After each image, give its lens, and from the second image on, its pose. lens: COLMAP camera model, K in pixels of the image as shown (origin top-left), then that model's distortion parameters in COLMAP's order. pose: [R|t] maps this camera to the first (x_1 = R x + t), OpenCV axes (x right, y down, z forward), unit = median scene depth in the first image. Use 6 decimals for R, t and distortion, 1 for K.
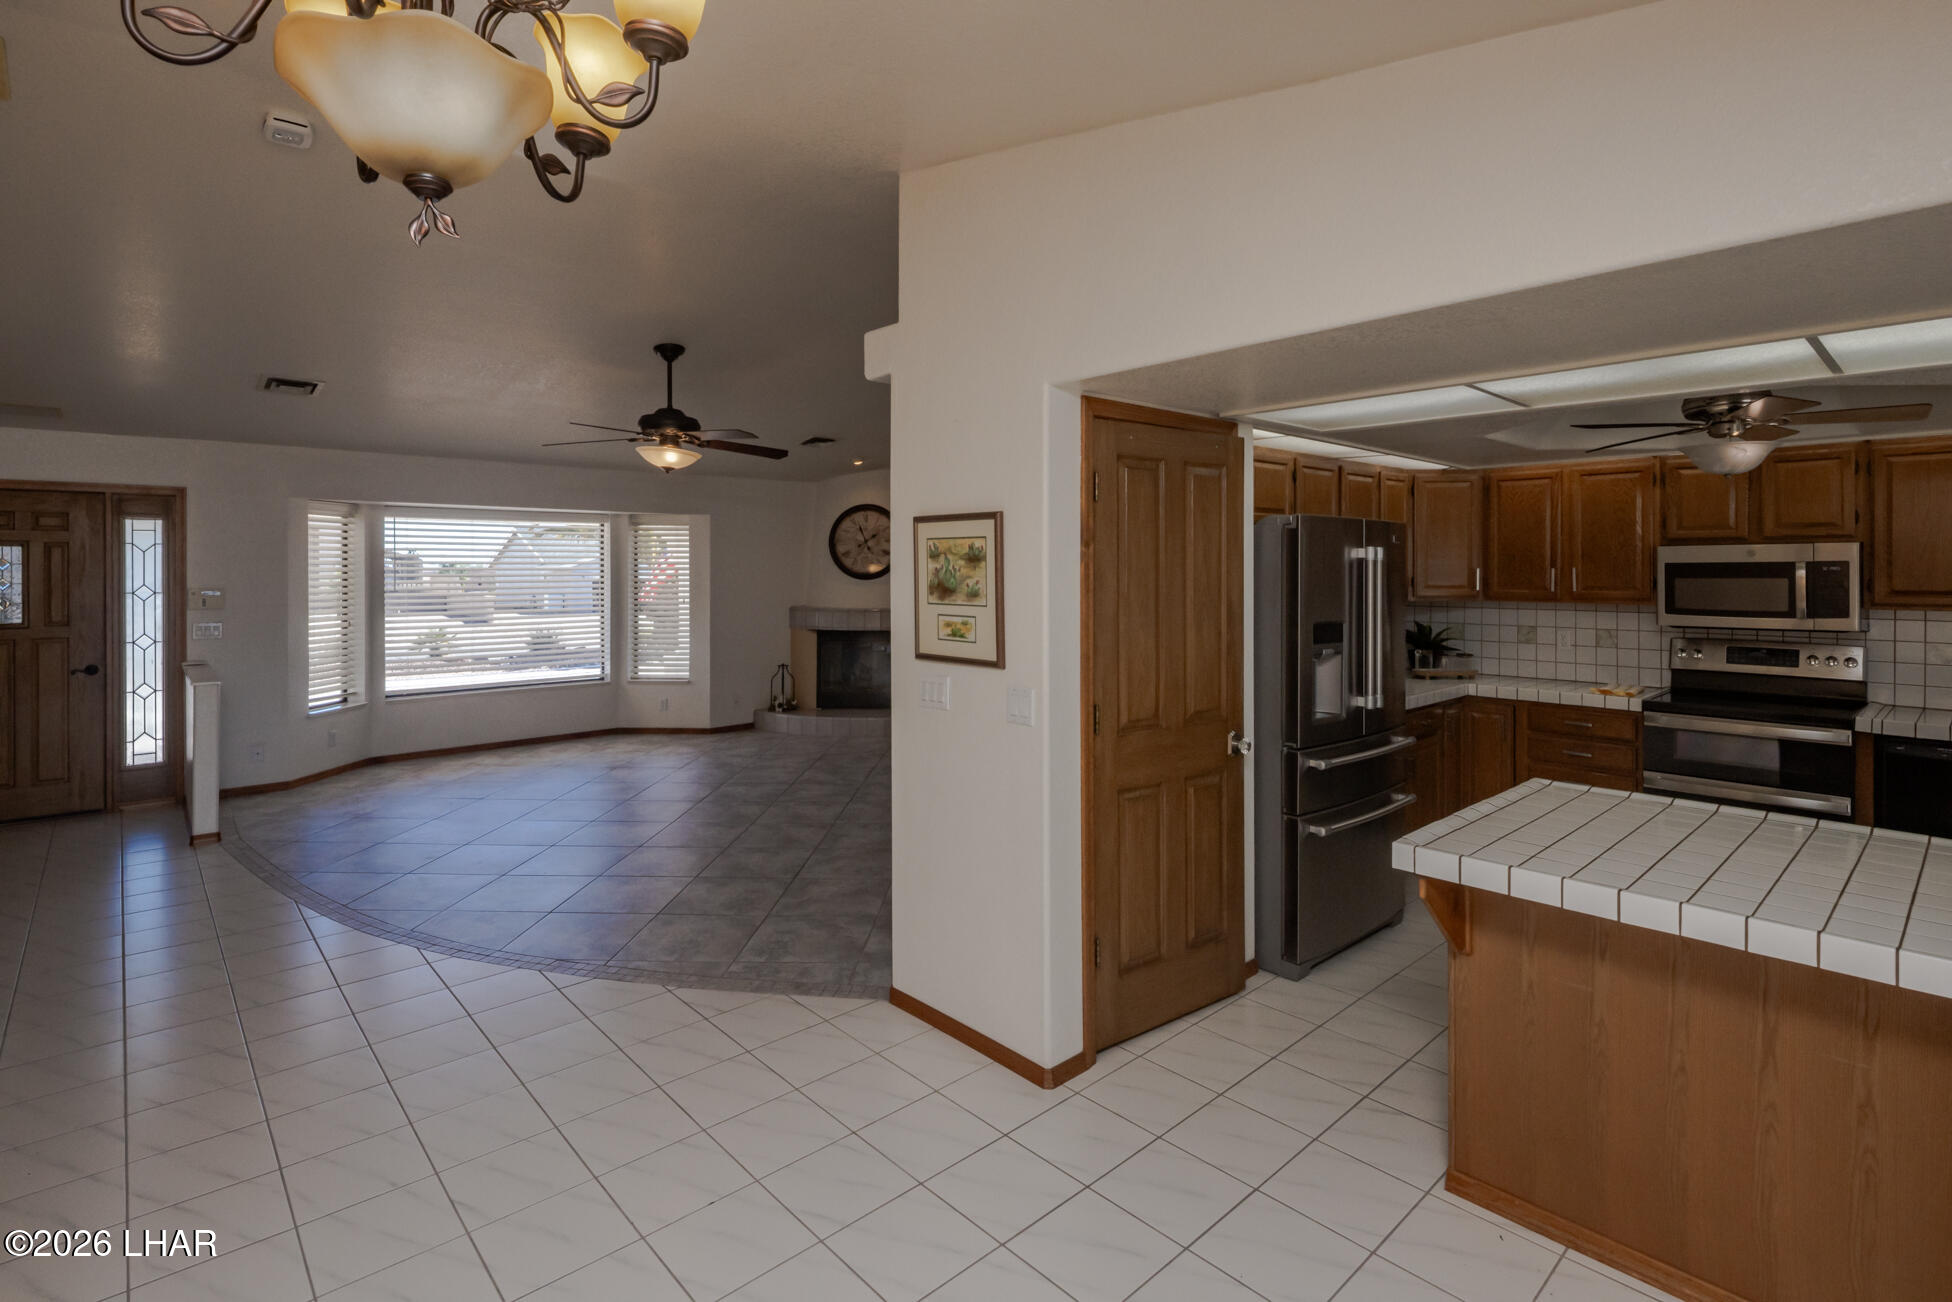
lens RADIAL K [[938.5, 0, 984.3], [0, 938.5, 575.2], [0, 0, 1]] dist [0.008064, -0.004630]
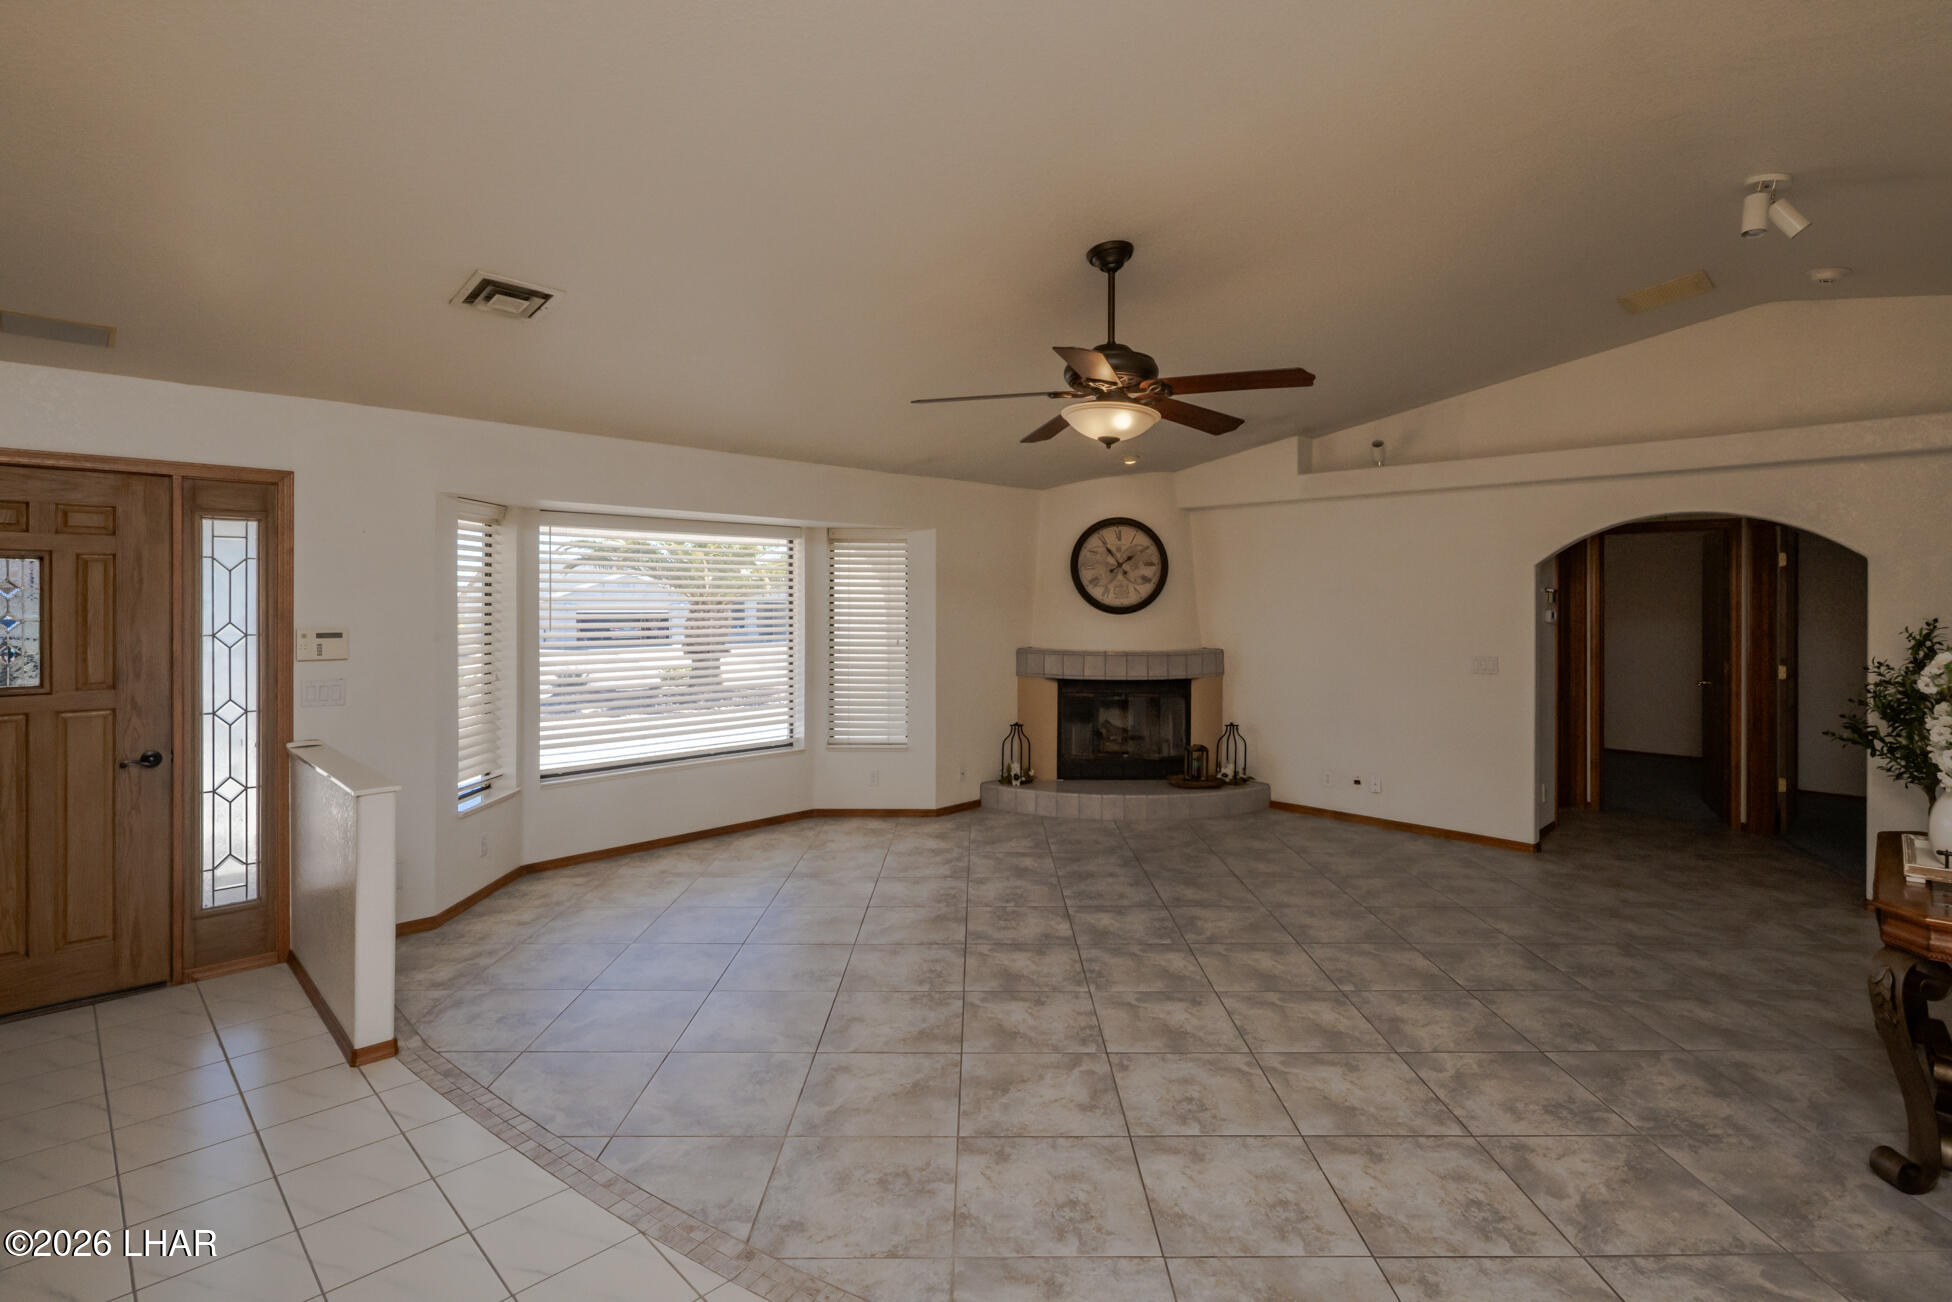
lens RADIAL K [[938.5, 0, 985.9], [0, 938.5, 607.1], [0, 0, 1]] dist [0.008064, -0.004630]
pose [[0.998947, 0.000978, 0.045863, -0.341763], [-0.000923, 0.999999, -0.001224, 0.000051], [-0.045864, 0.001180, 0.998947, 0.283261]]
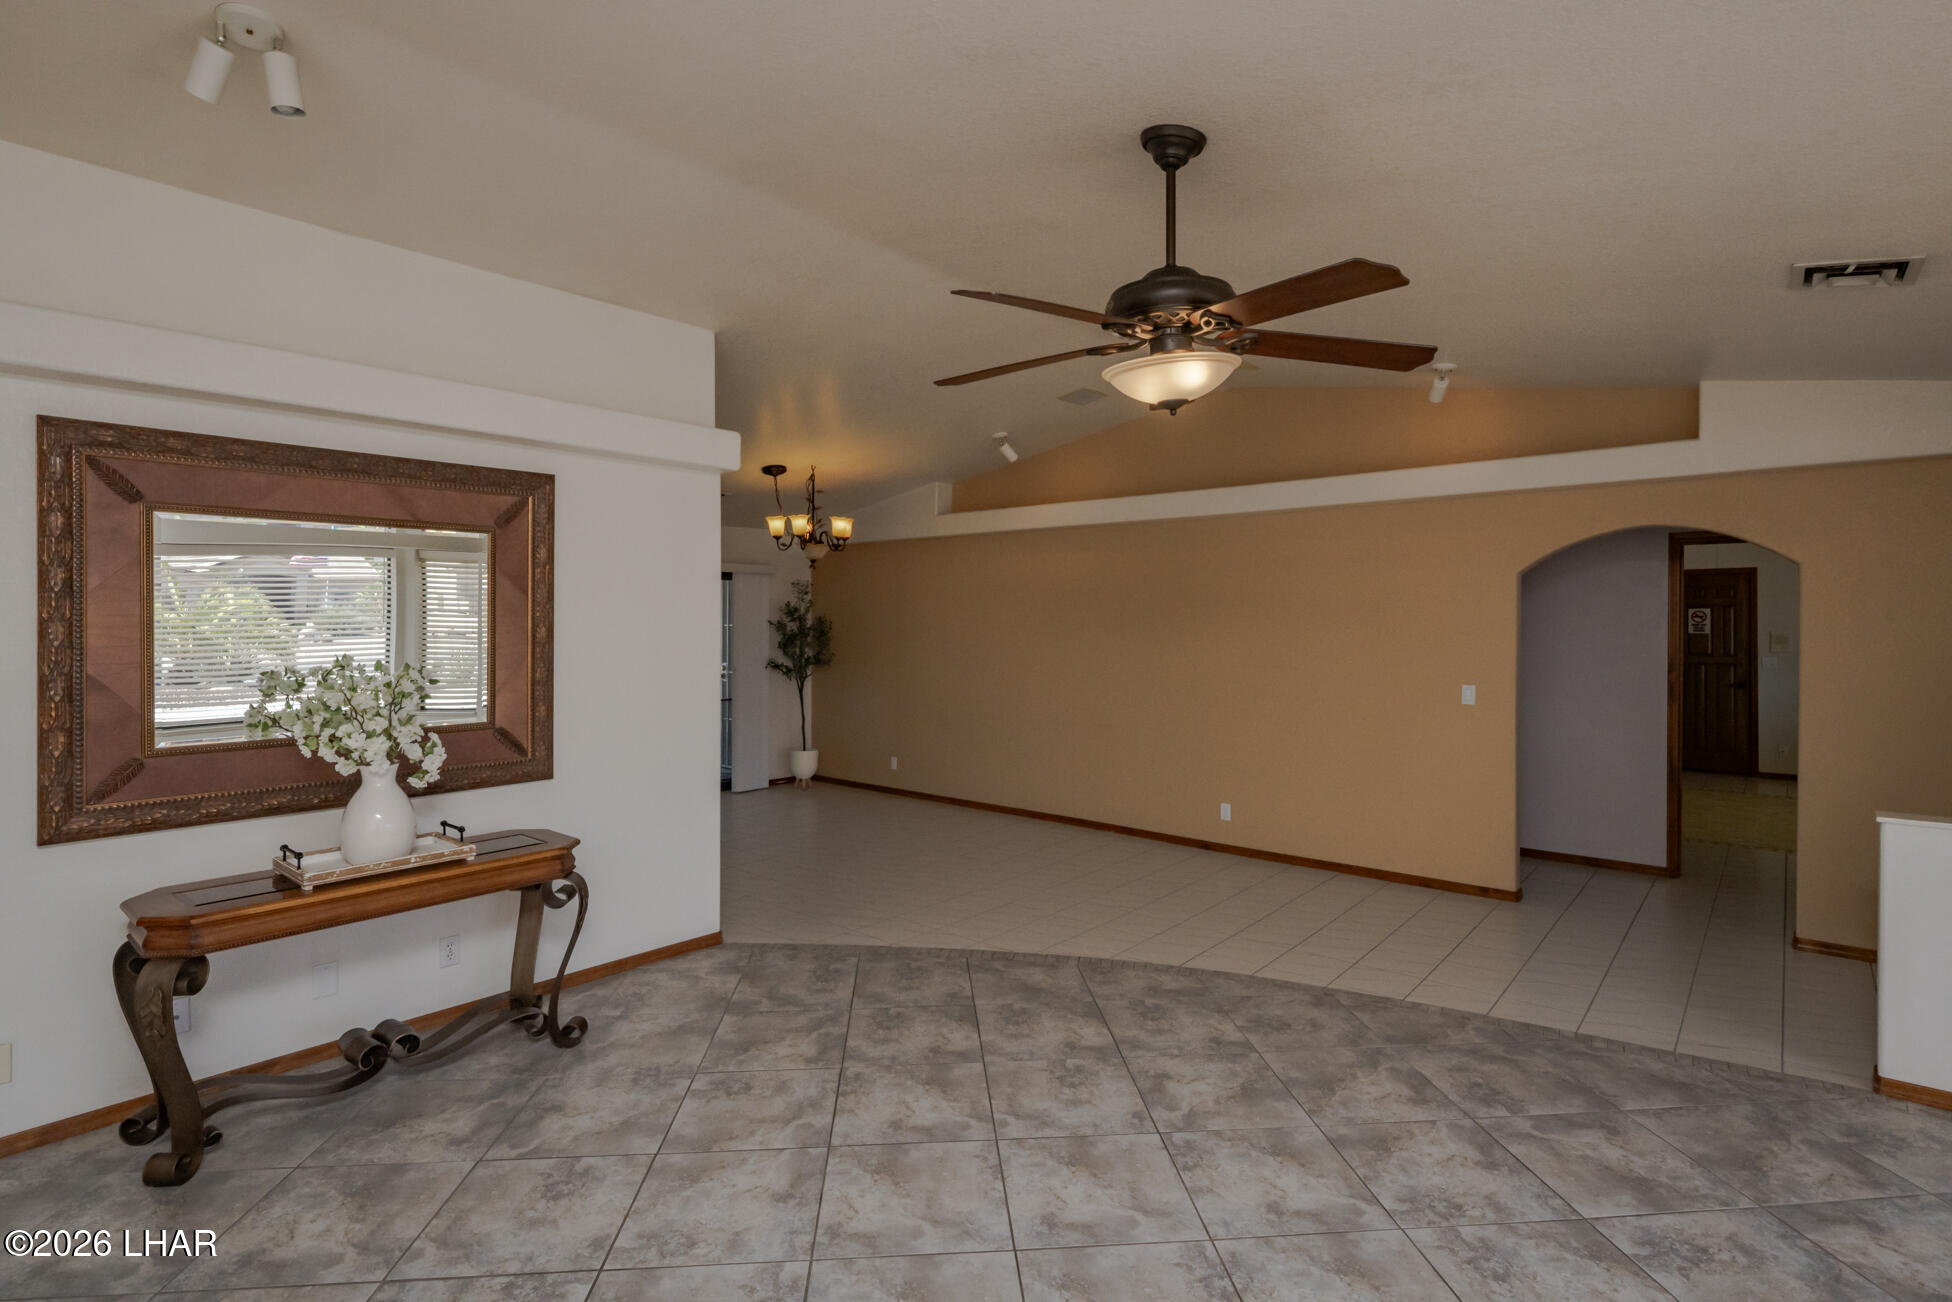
lens RADIAL K [[938.5, 0, 991.6], [0, 938.5, 621.8], [0, 0, 1]] dist [0.008064, -0.004630]
pose [[-0.992029, -0.001117, -0.126008, -0.145336], [-0.002344, 0.999951, 0.009585, -0.007906], [0.125991, 0.009804, -0.991983, 1.100928]]
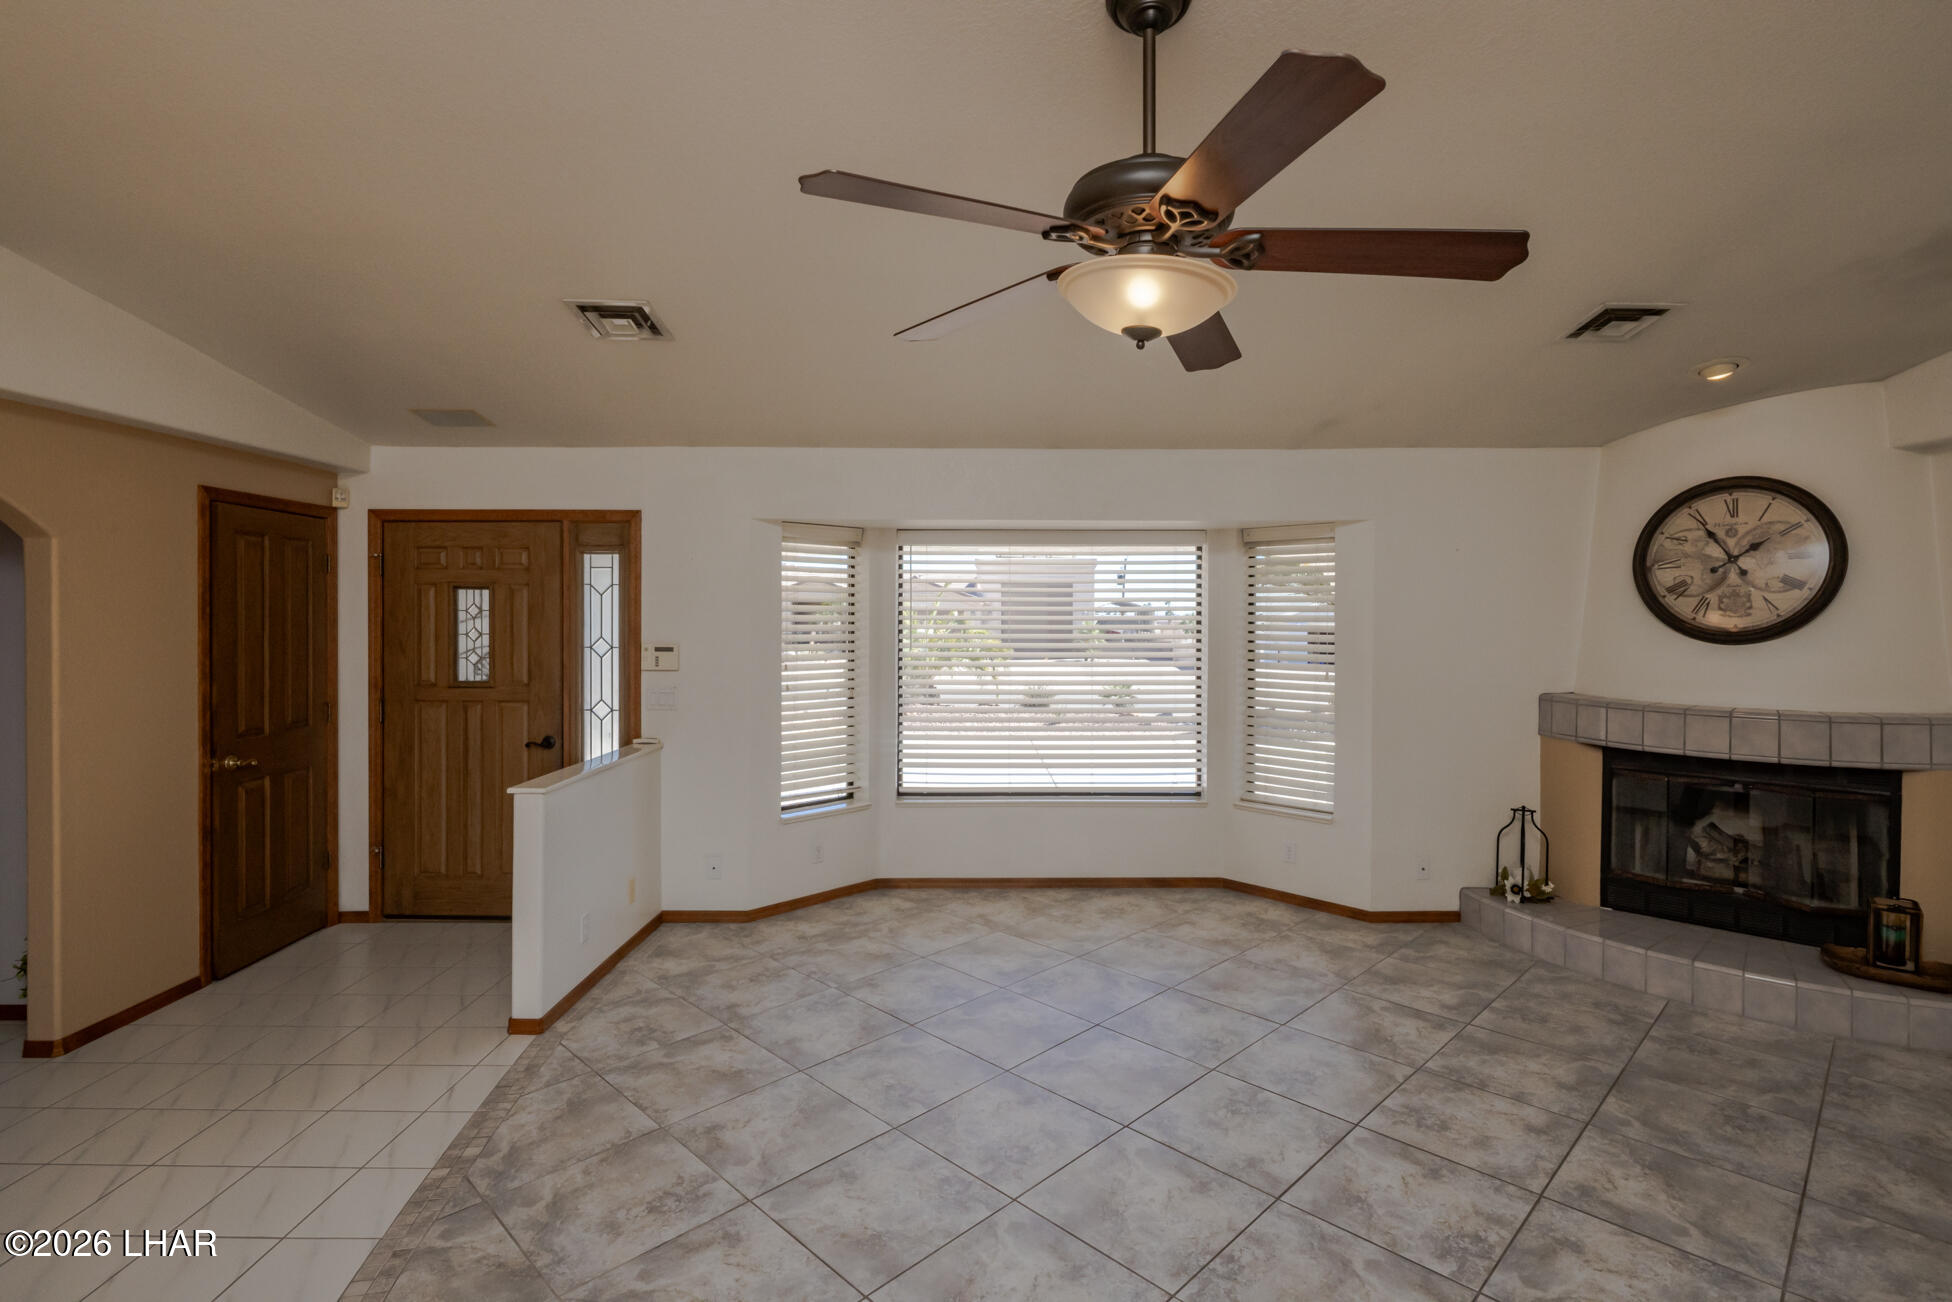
lens RADIAL K [[938.5, 0, 985.4], [0, 938.5, 623.2], [0, 0, 1]] dist [0.008064, -0.004630]
pose [[0.737039, 0.004650, -0.675835, -0.106143], [-0.007535, 0.999971, -0.001337, -0.002259], [0.675809, 0.006078, 0.737052, 0.531702]]
